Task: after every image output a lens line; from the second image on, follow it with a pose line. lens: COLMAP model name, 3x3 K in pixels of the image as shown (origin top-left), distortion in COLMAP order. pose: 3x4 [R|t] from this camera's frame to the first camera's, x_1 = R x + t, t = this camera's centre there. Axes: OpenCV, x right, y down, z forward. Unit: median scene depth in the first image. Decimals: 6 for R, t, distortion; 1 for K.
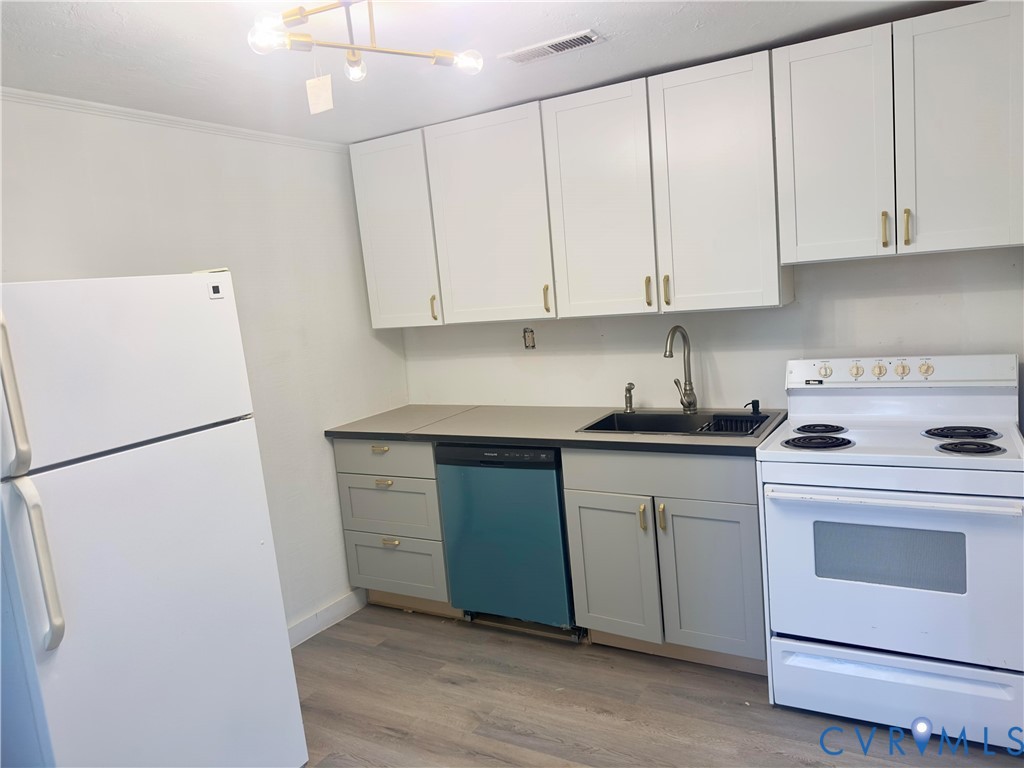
lens RADIAL K [[739.3, 0, 500.0], [0, 739.3, 370.8], [0, 0, 1]] dist [0.173716, -0.294718]
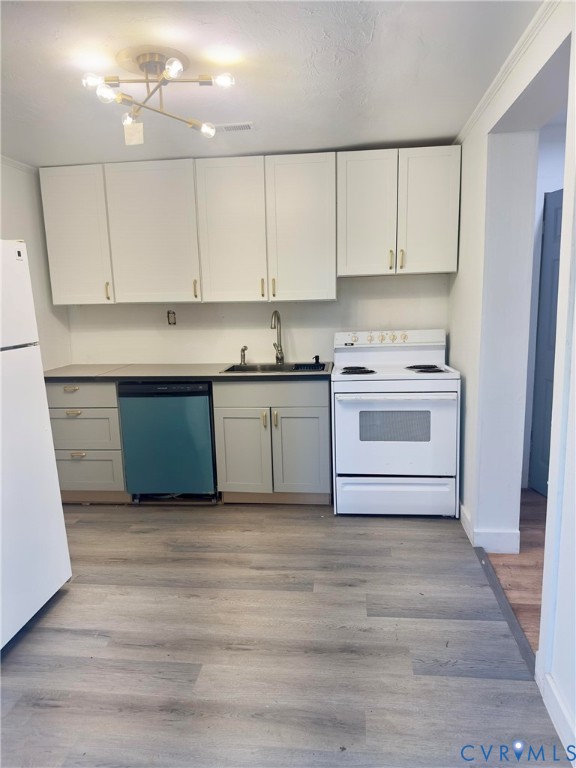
lens RADIAL K [[554.5, 0, 286.8], [0, 554.5, 387.8], [0, 0, 1]] dist [0.173716, -0.294718]
pose [[0.915199, -0.000435, 0.403002, -0.253434], [-0.007911, 0.999787, 0.019046, 0.092607], [-0.402924, -0.020619, 0.915001, -0.160238]]
